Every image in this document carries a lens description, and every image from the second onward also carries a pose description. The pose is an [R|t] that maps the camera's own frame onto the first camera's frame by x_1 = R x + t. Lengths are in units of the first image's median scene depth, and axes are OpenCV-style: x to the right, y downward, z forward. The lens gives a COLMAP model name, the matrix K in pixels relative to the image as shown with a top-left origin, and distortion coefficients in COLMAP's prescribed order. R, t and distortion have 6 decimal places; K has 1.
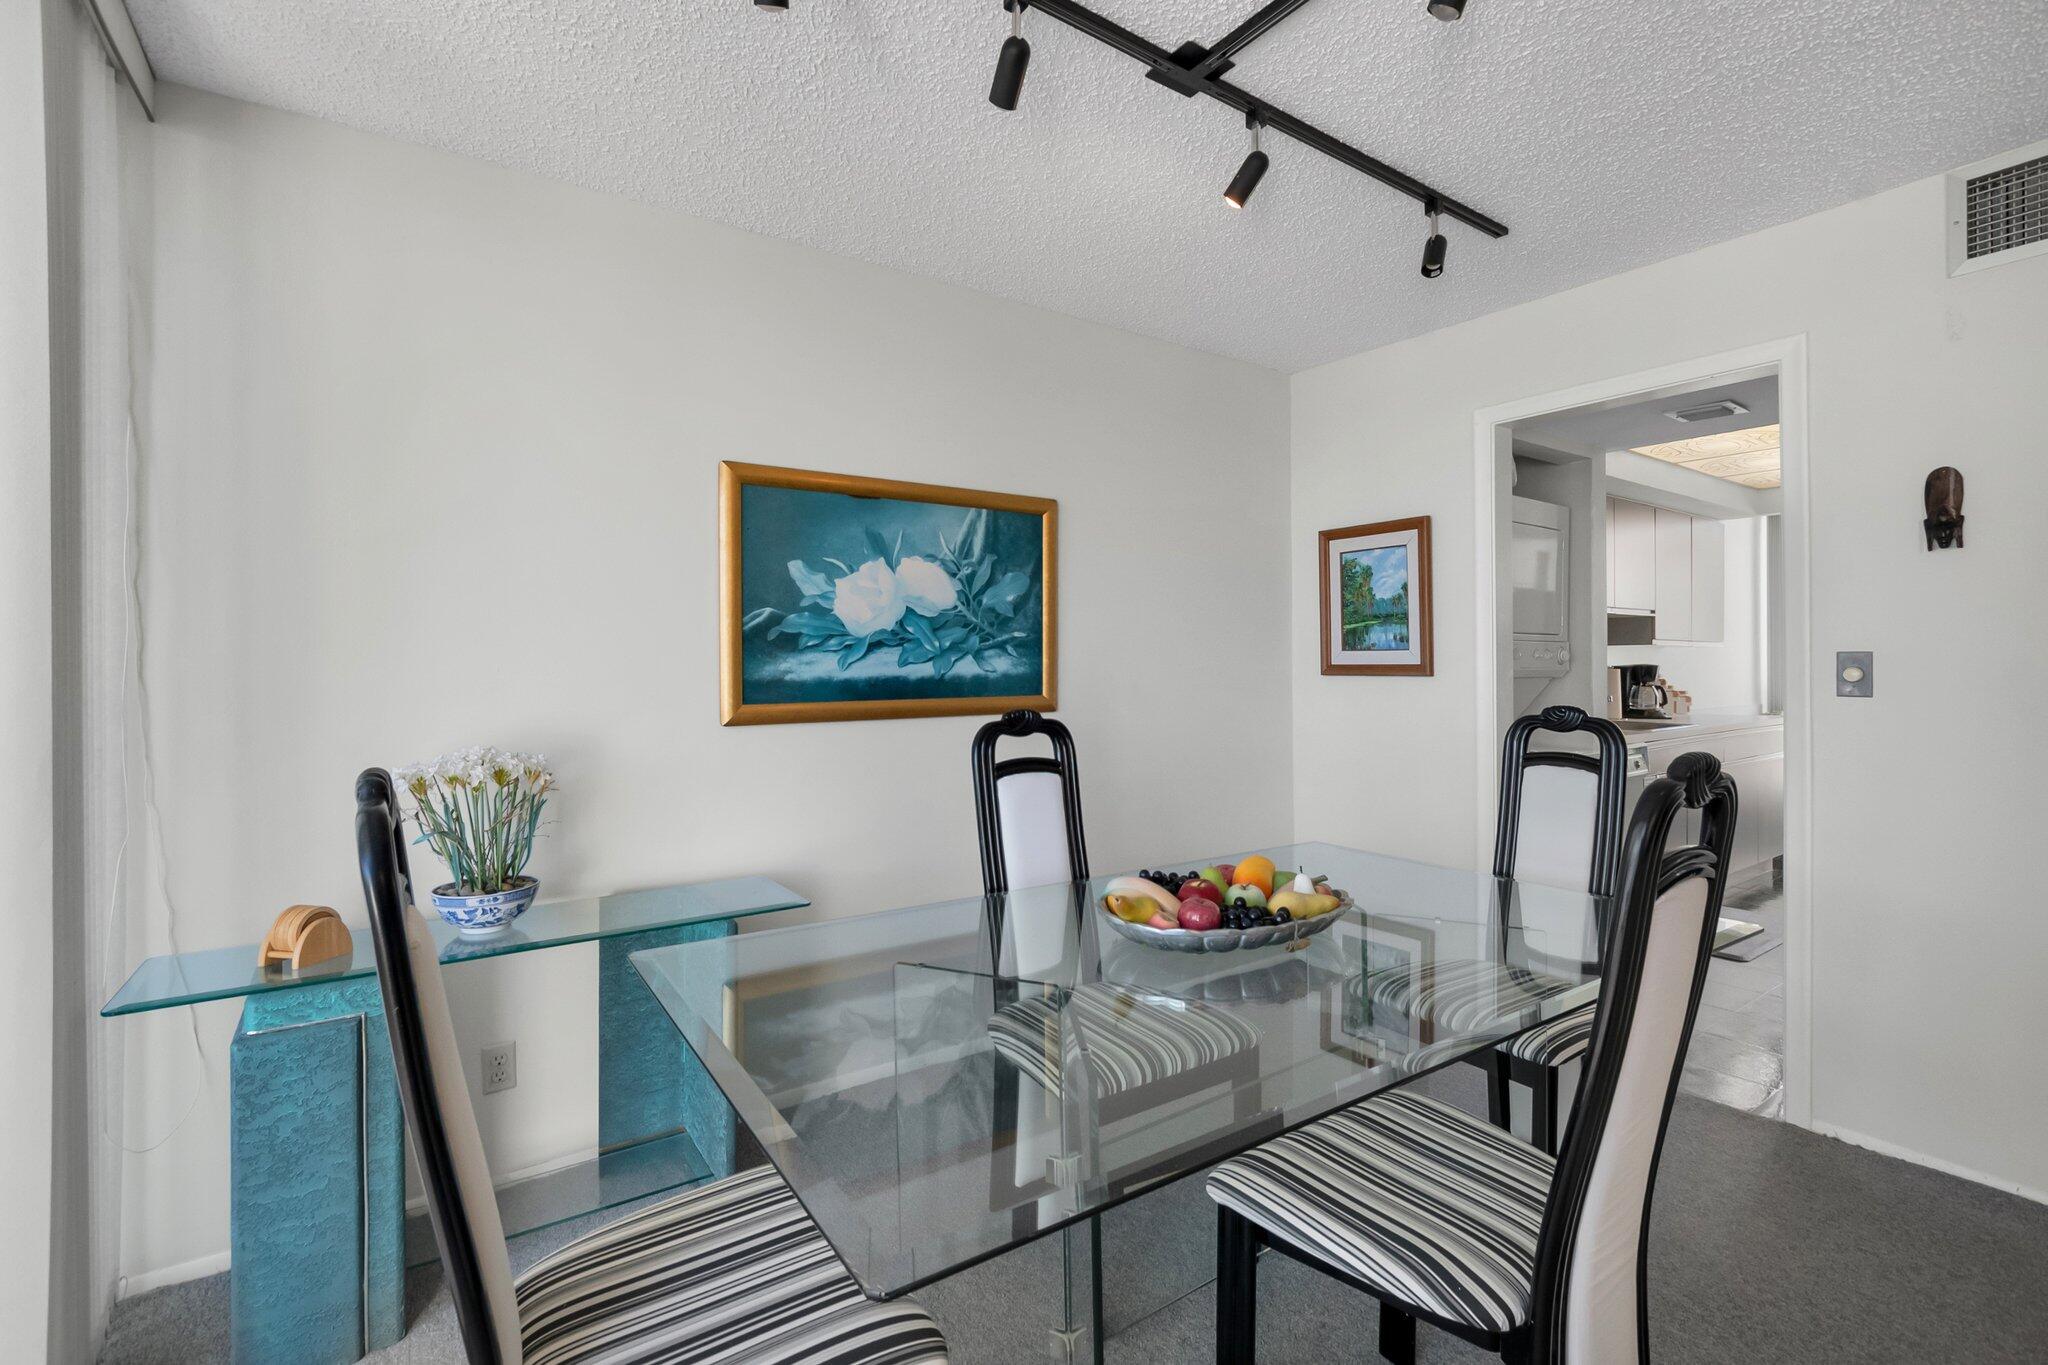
lens RADIAL K [[935.3, 0, 1029.6], [0, 935.3, 673.5], [0, 0, 1]] dist [-0.002368, -0.000467]
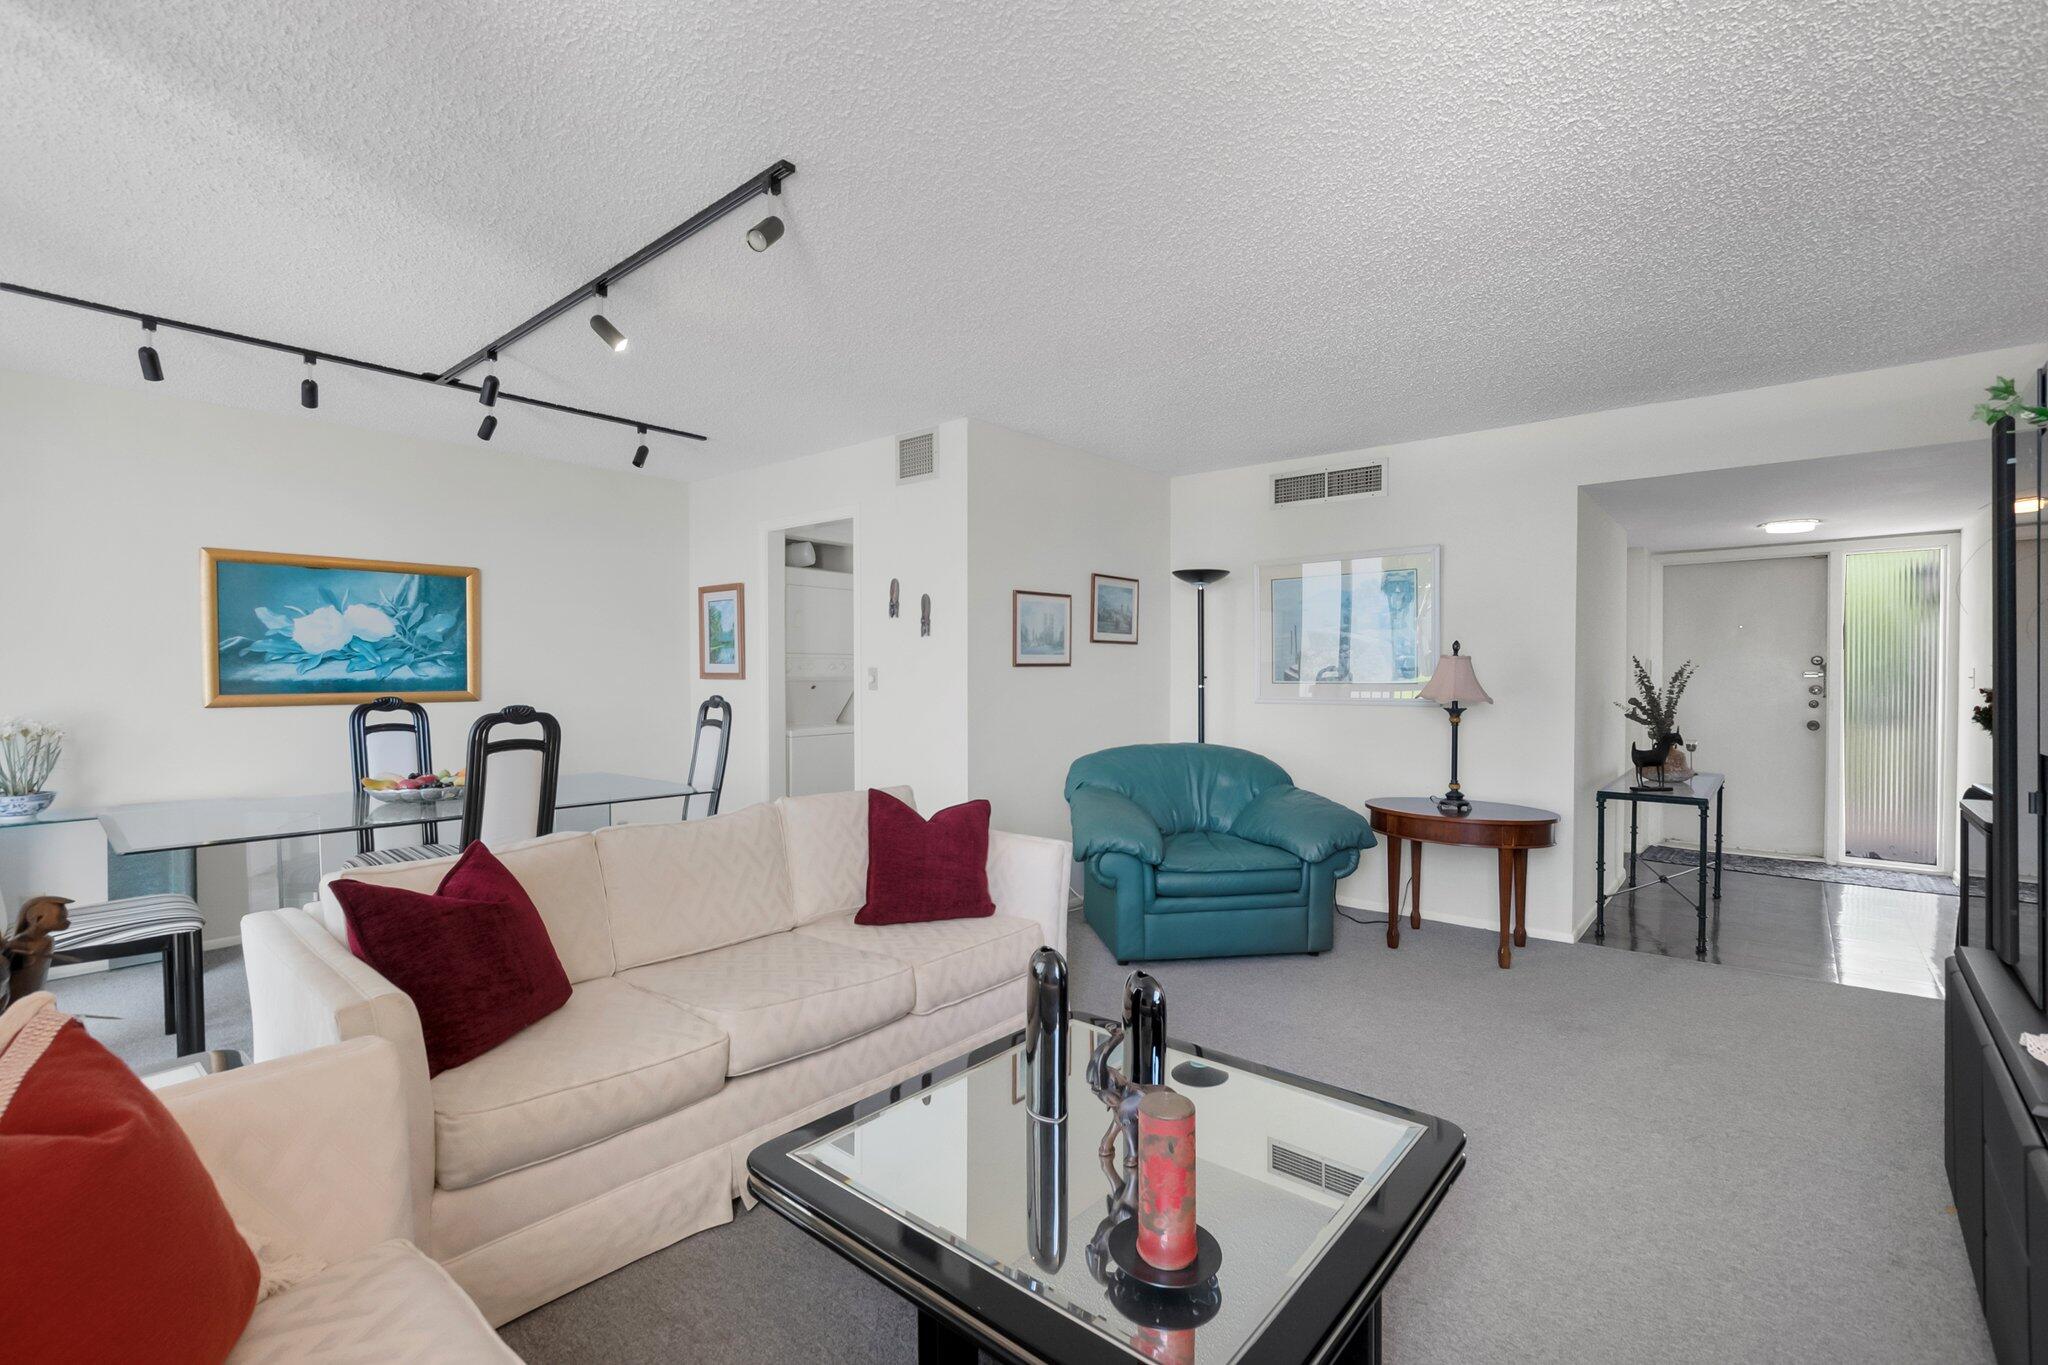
lens RADIAL K [[919.5, 0, 1021.8], [0, 919.5, 689.0], [0, 0, 1]] dist [-0.003877, -0.000875]
pose [[0.968992, 0.000241, 0.247093, 0.594423], [-0.002557, 0.999956, 0.009051, 0.003524], [-0.247080, -0.009402, 0.968949, -0.817928]]
